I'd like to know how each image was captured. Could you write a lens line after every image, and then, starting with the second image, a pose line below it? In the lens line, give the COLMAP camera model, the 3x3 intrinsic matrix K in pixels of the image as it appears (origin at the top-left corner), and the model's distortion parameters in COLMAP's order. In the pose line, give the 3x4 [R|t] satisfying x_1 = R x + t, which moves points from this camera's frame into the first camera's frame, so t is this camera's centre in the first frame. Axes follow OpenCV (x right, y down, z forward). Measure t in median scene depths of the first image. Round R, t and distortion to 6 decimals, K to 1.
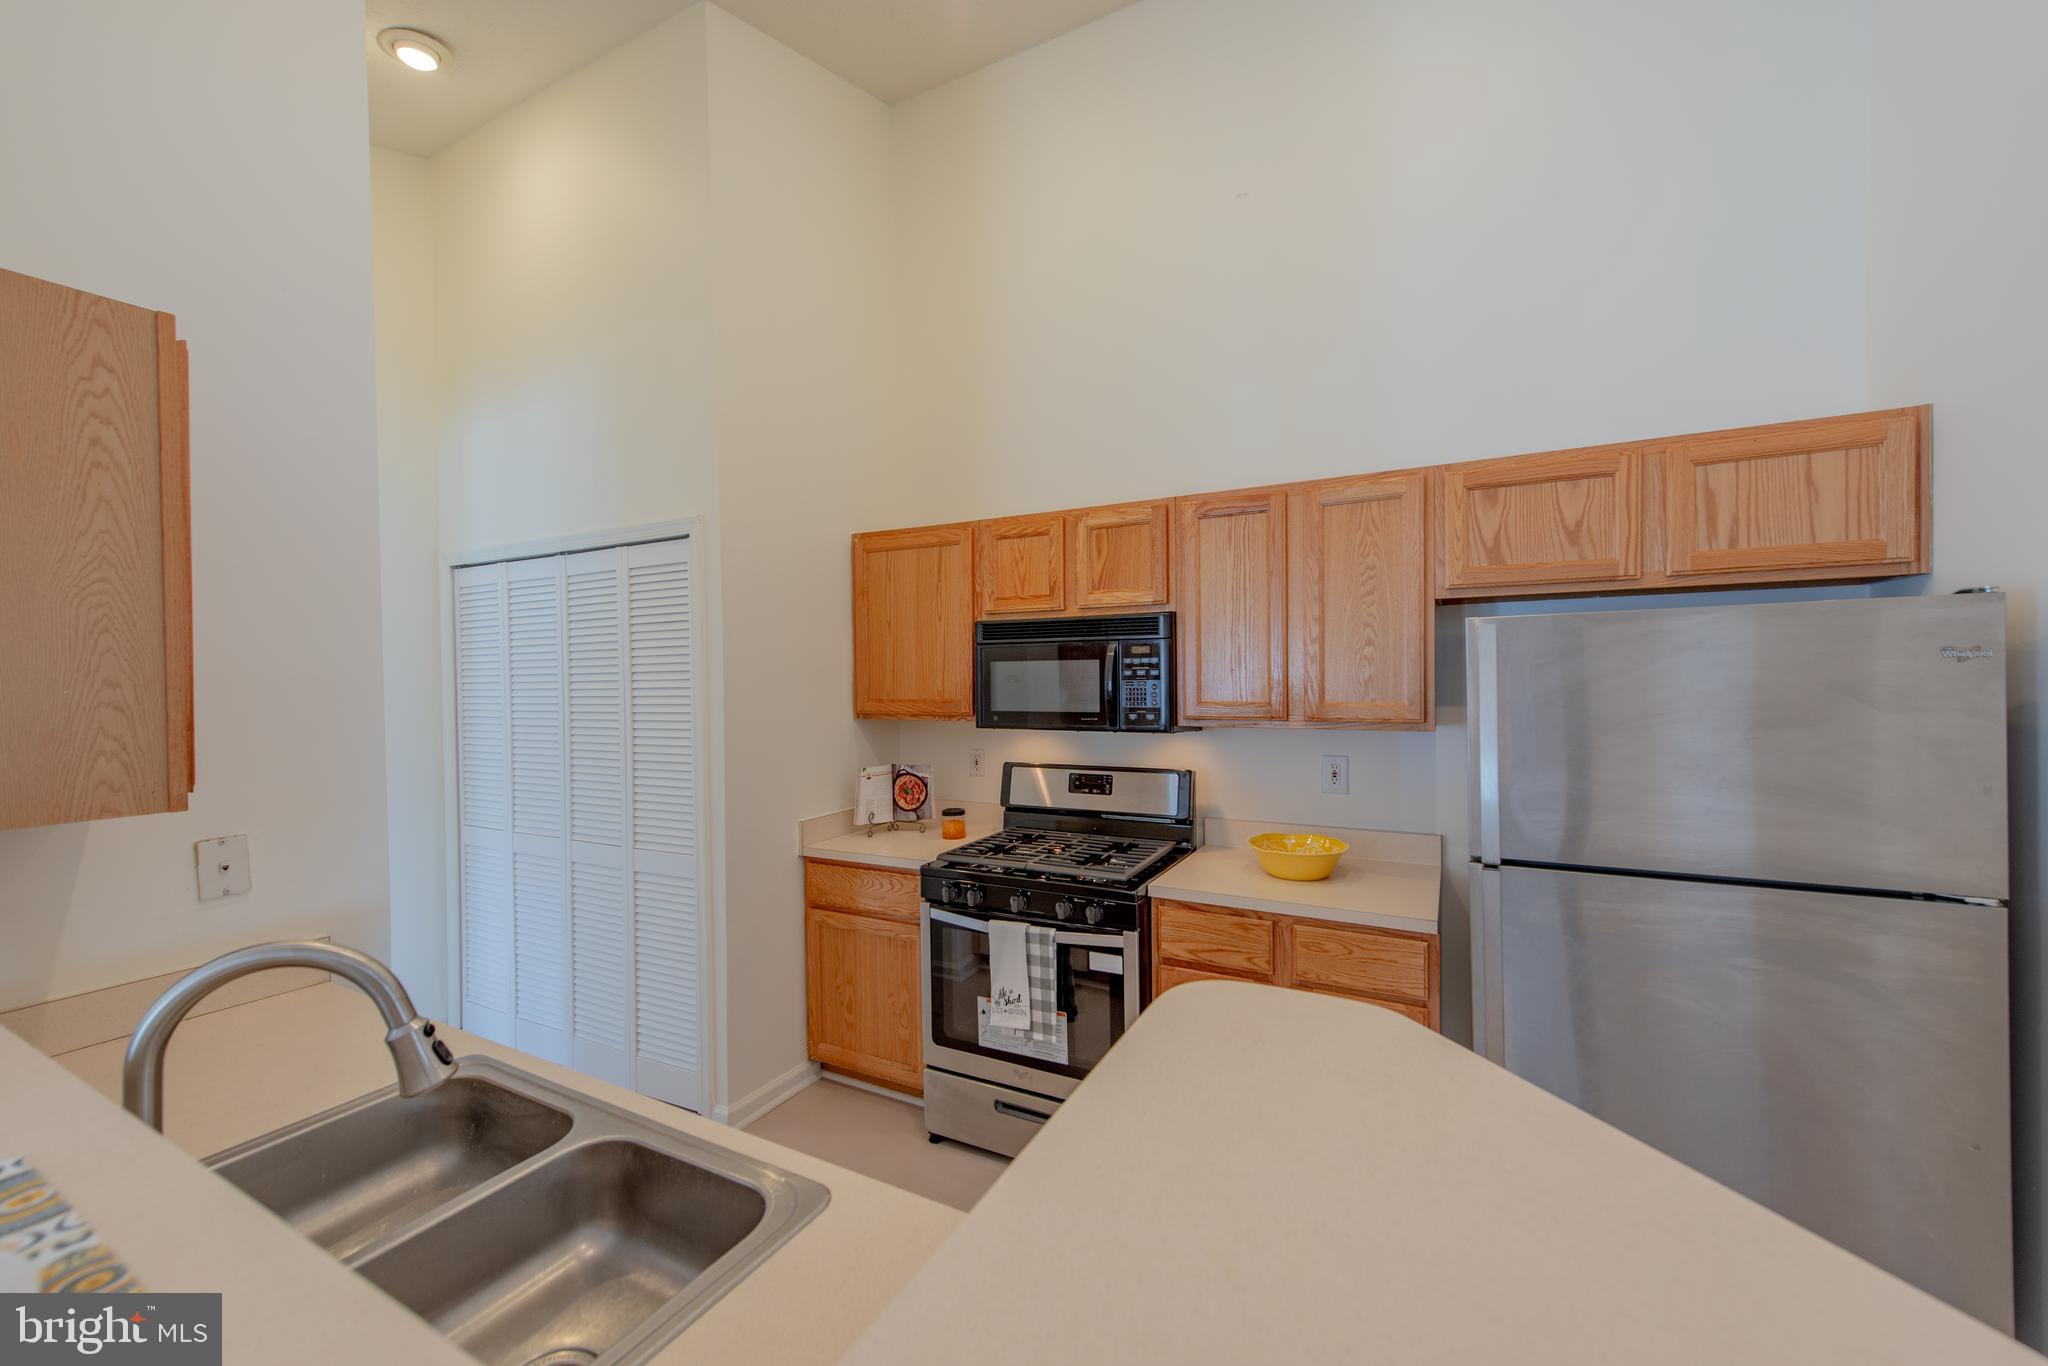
lens RADIAL K [[803.2, 0, 1033.9], [0, 803.2, 676.4], [0, 0, 1]] dist [0.007112, -0.000577]
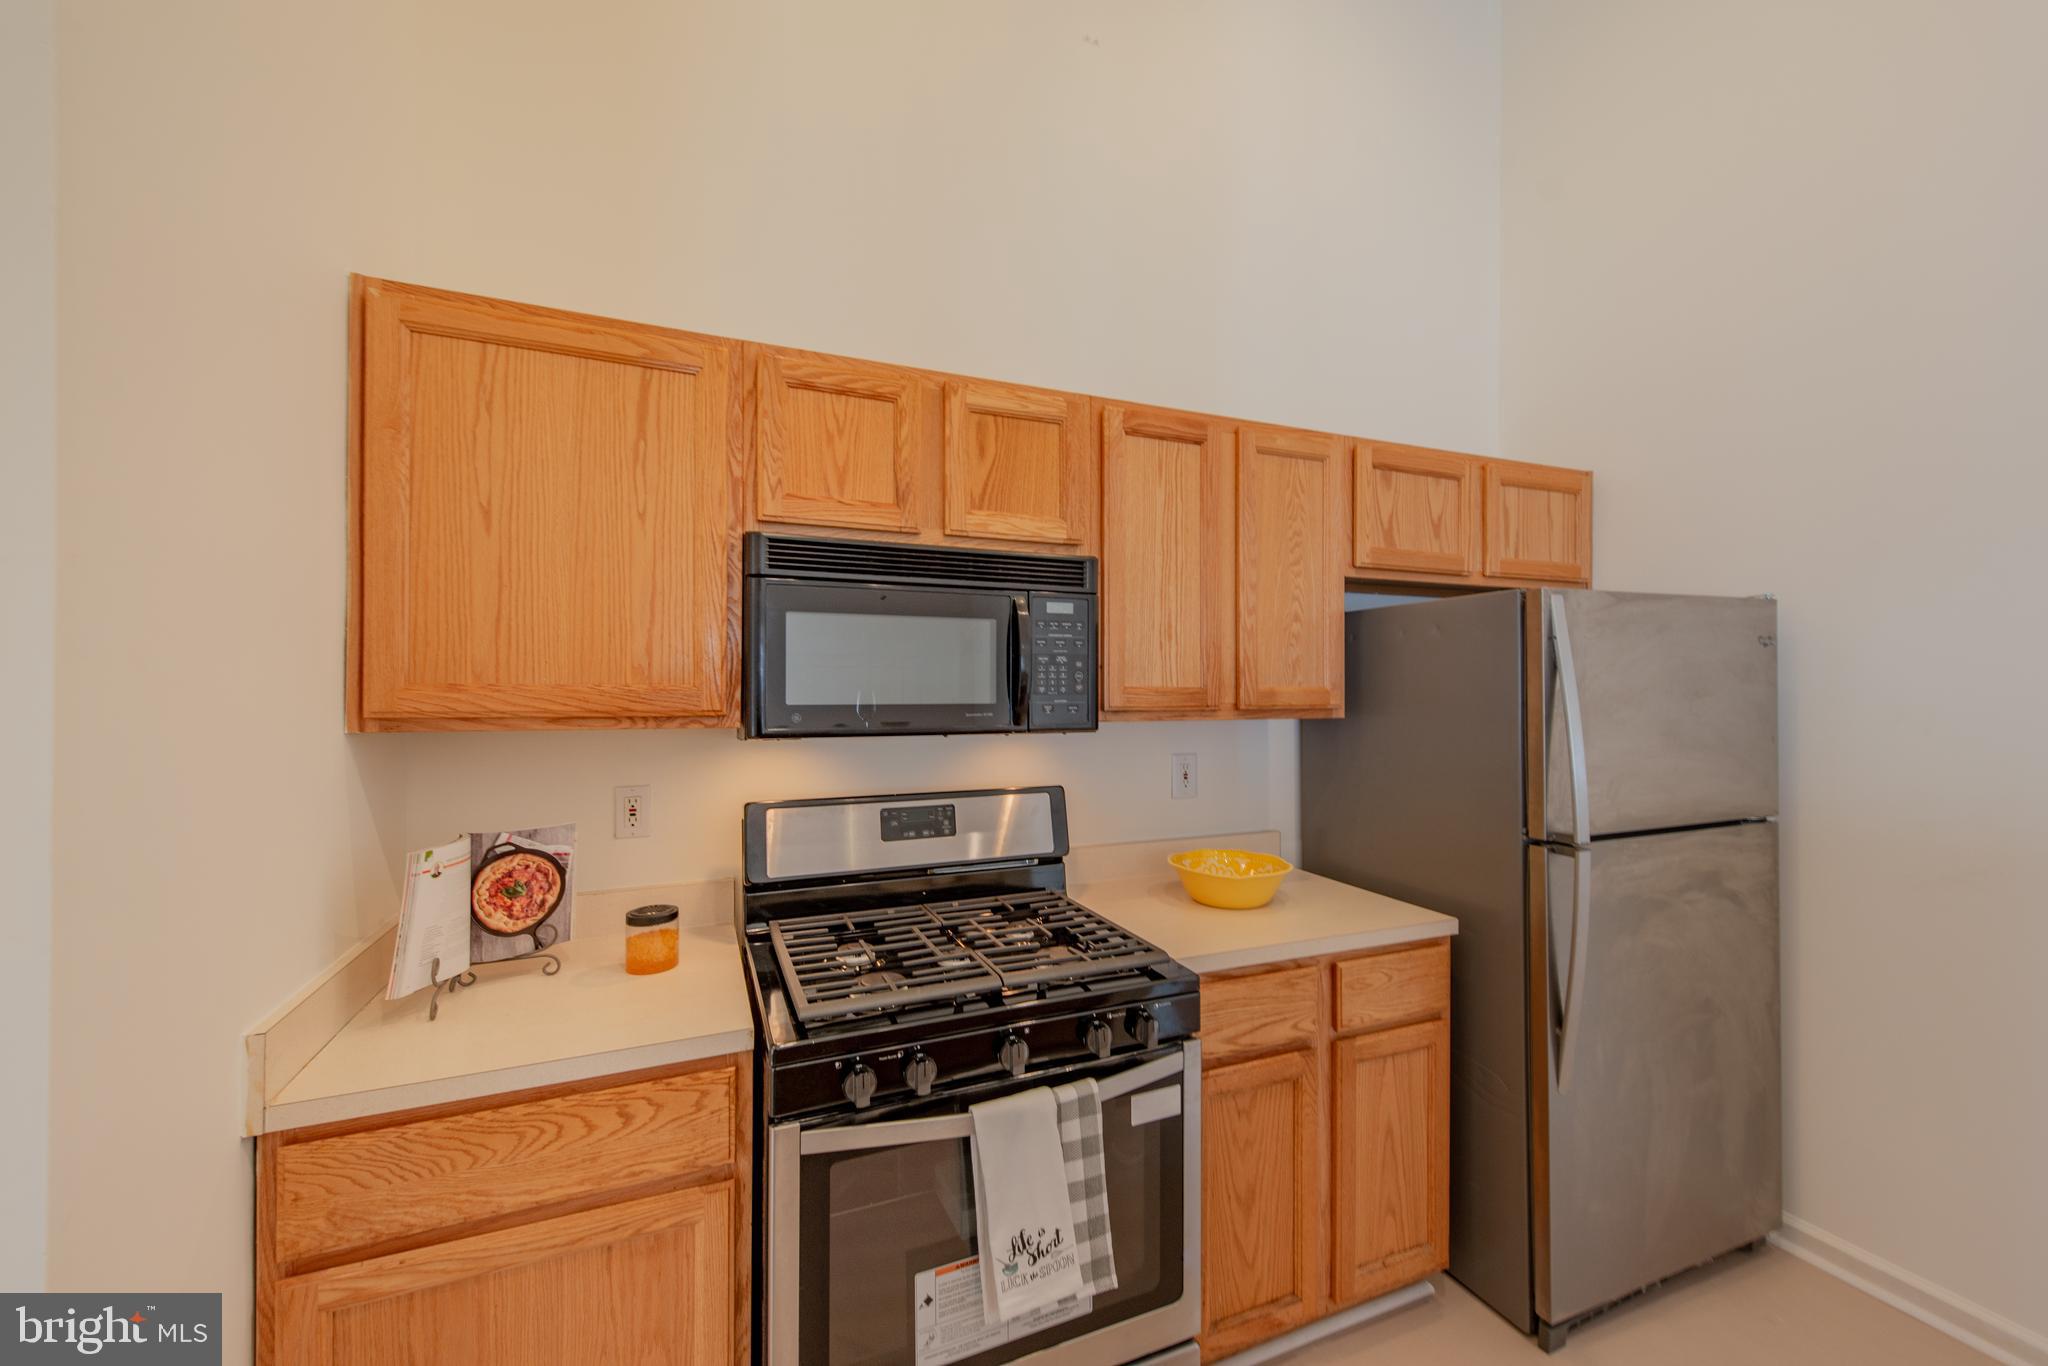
lens RADIAL K [[803.2, 0, 1020.0], [0, 803.2, 679.8], [0, 0, 1]] dist [0.007112, -0.000577]
pose [[0.633064, 0.022377, 0.773776, -0.382135], [-0.004849, 0.999677, -0.024943, 0.040901], [-0.774084, 0.012039, 0.632969, 0.575808]]
